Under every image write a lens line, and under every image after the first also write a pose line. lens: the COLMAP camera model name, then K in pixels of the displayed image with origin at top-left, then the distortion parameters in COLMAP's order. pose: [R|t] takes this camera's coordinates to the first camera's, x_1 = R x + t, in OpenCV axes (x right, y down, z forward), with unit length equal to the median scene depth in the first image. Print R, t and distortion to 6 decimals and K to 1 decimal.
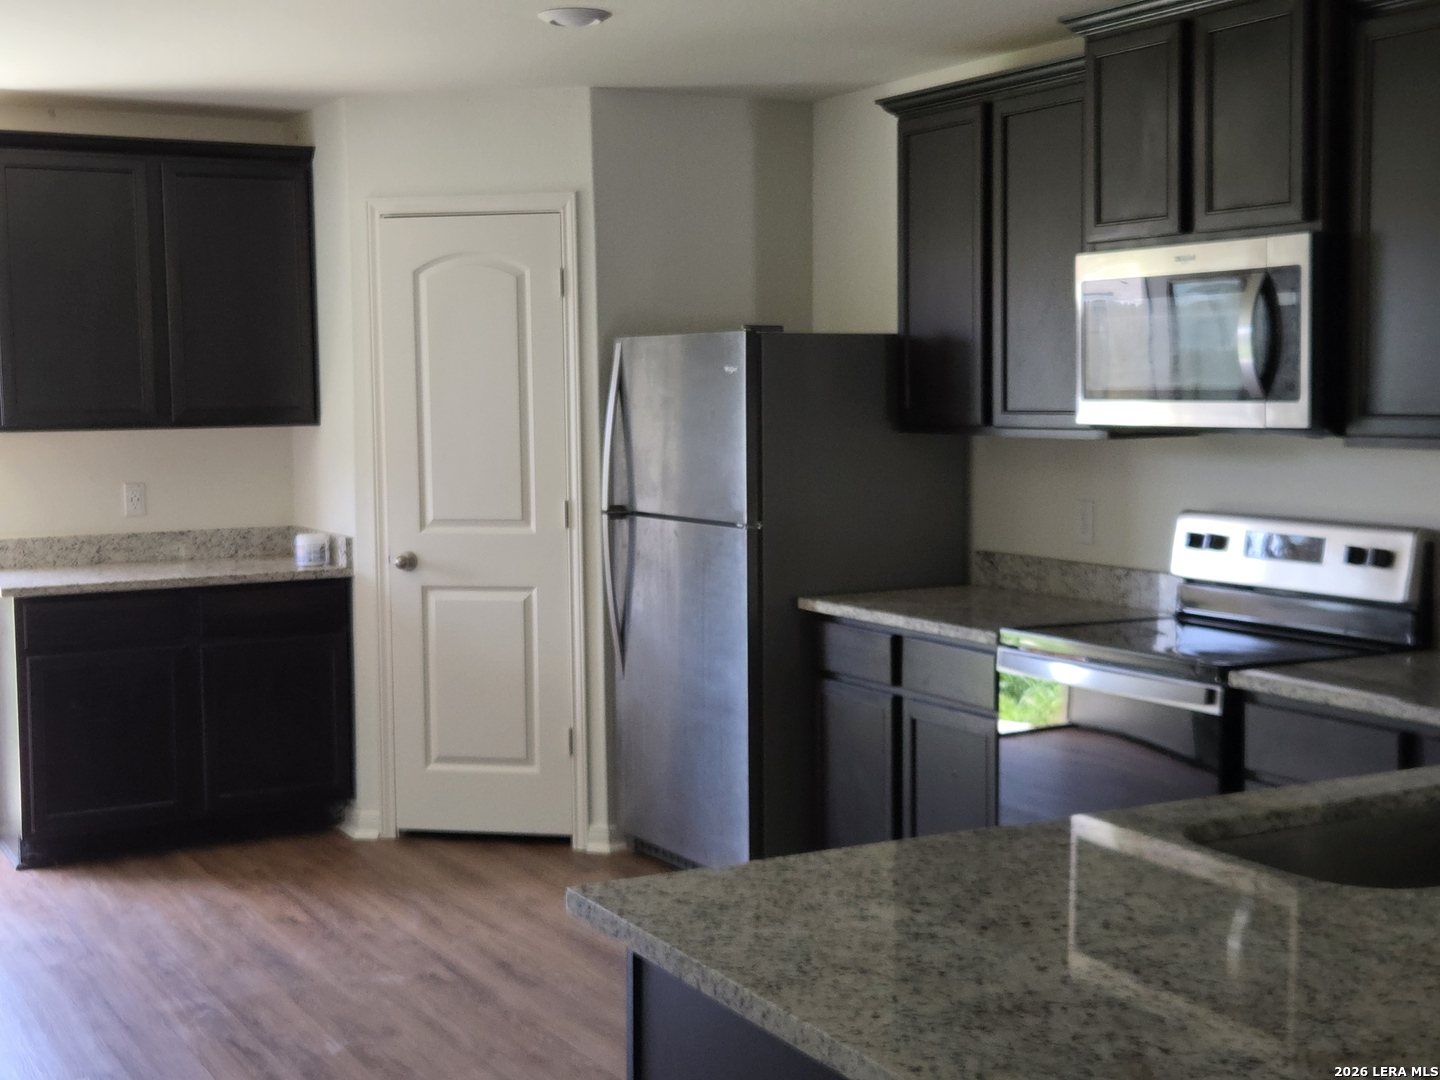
lens RADIAL K [[1927.0, 0, 726.9], [0, 1927.0, 538.3], [0, 0, 1]] dist [0.070993, 0.000000]
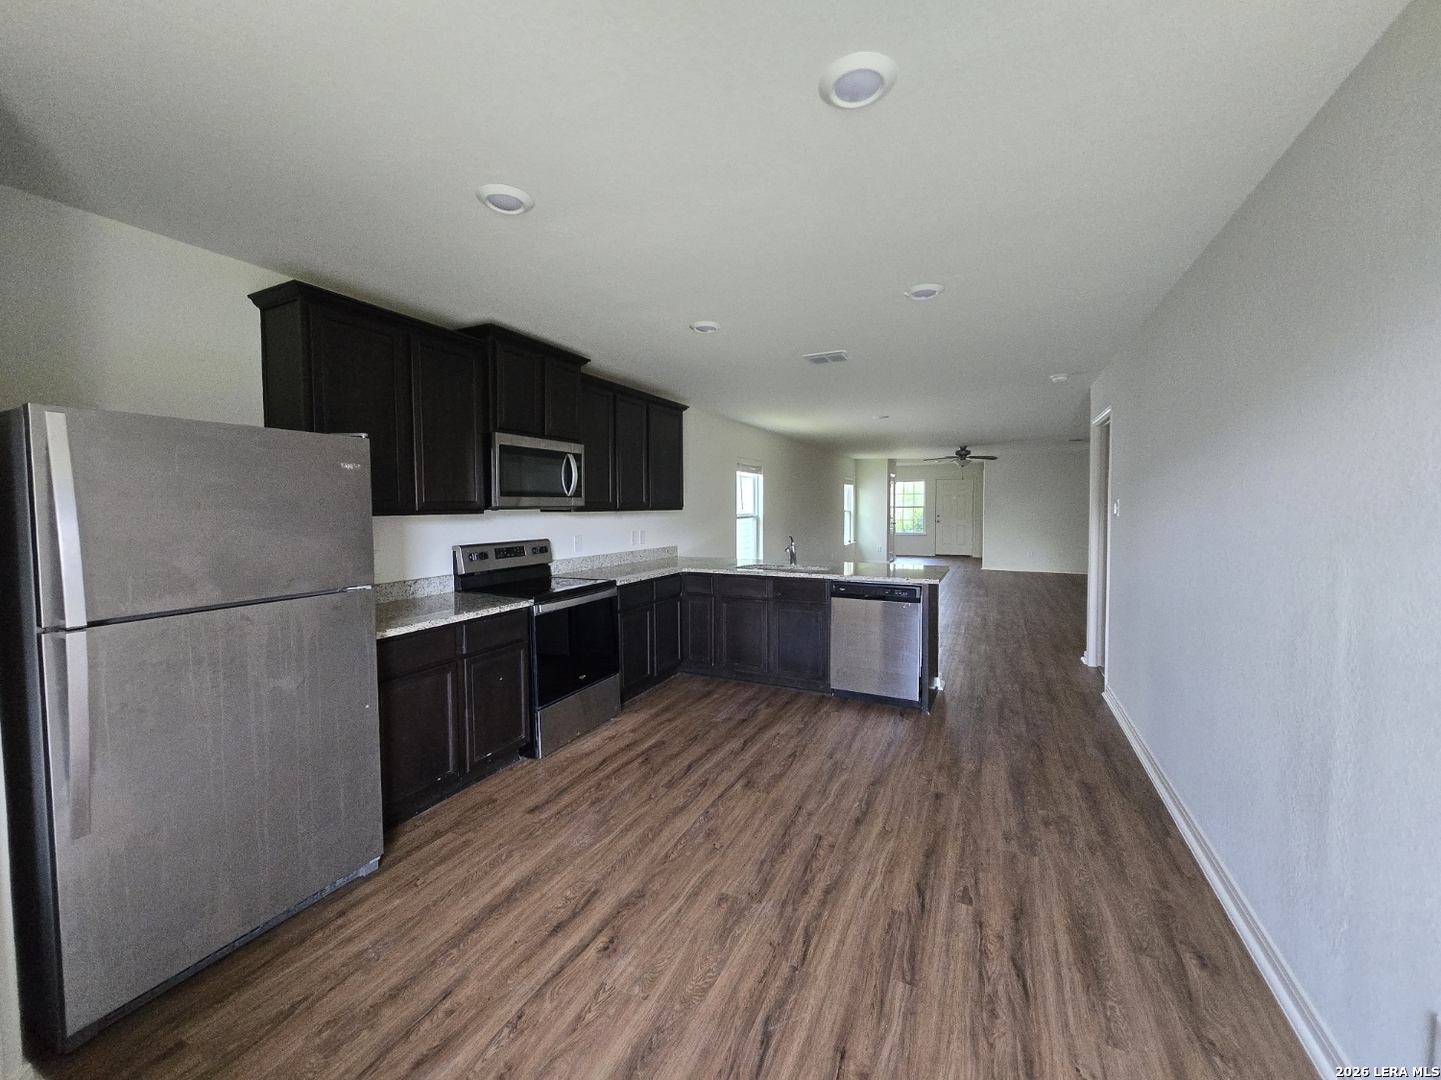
lens RADIAL K [[566.8, 0, 712.4], [0, 566.8, 528.7], [0, 0, 1]] dist [0.003210, -0.001817]
pose [[-0.563410, -0.018965, 0.825960, -0.438455], [0.080388, 0.993734, 0.077652, -0.056232], [-0.822257, 0.110147, -0.558355, 1.011994]]
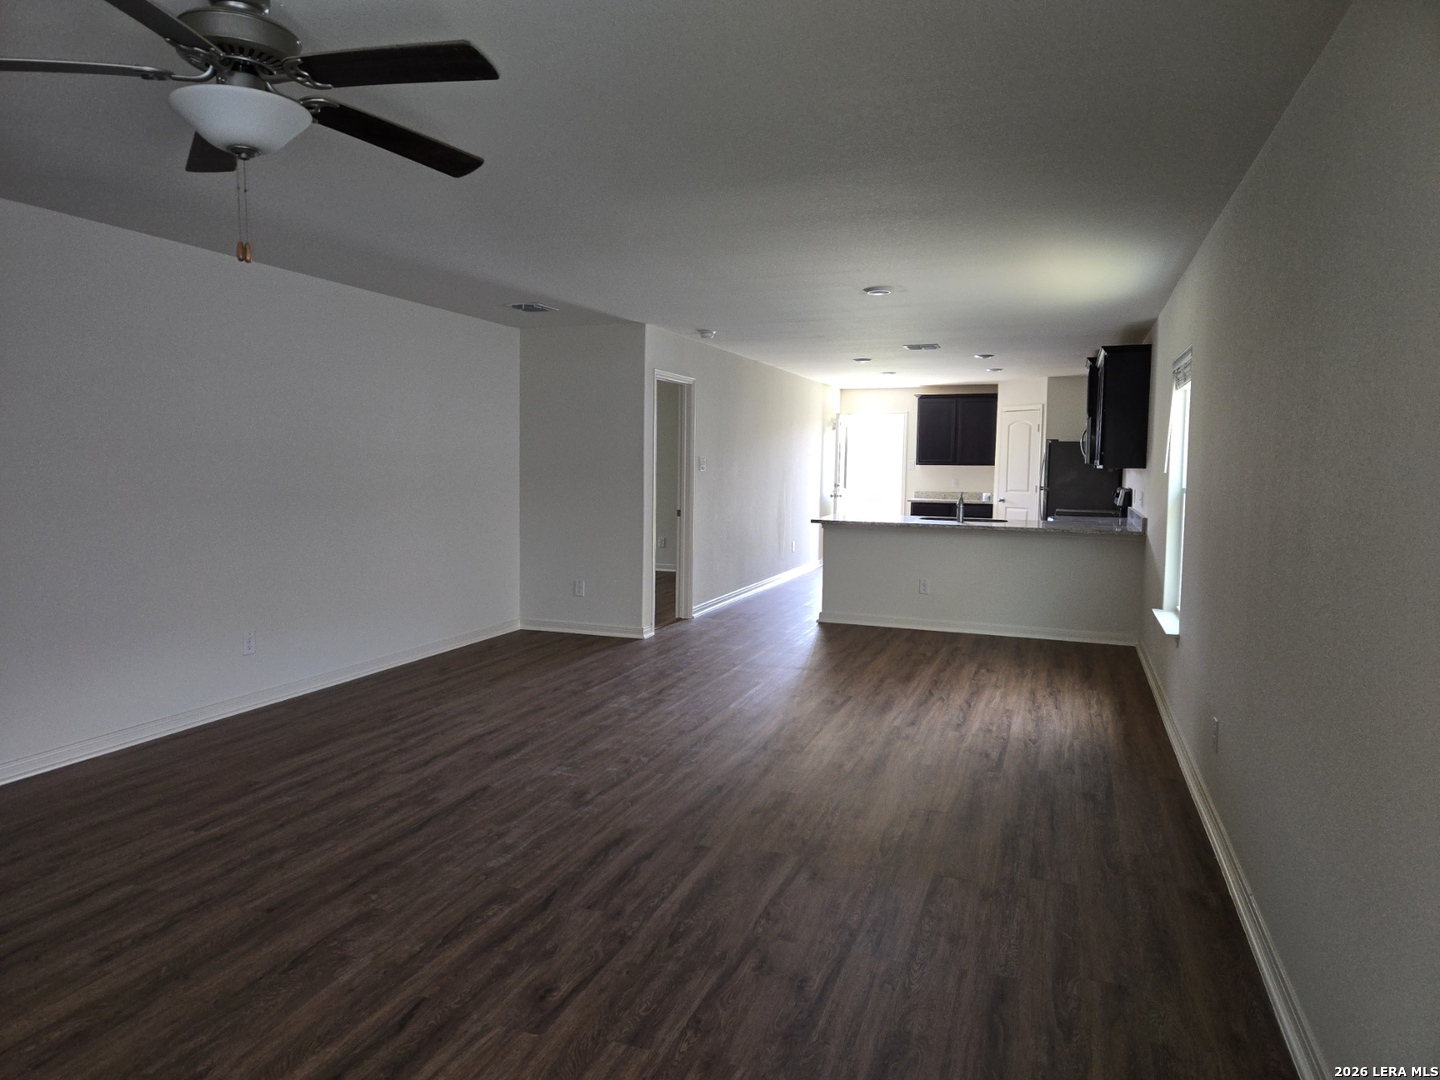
lens RADIAL K [[964.6, 0, 709.0], [0, 964.6, 538.6], [0, 0, 1]] dist [0.068353, -0.055183]
pose [[0.646546, 0.076553, -0.759025, 1.079464], [-0.079336, 0.996305, 0.032906, 0.081195], [0.758739, 0.038943, 0.650230, -0.816139]]
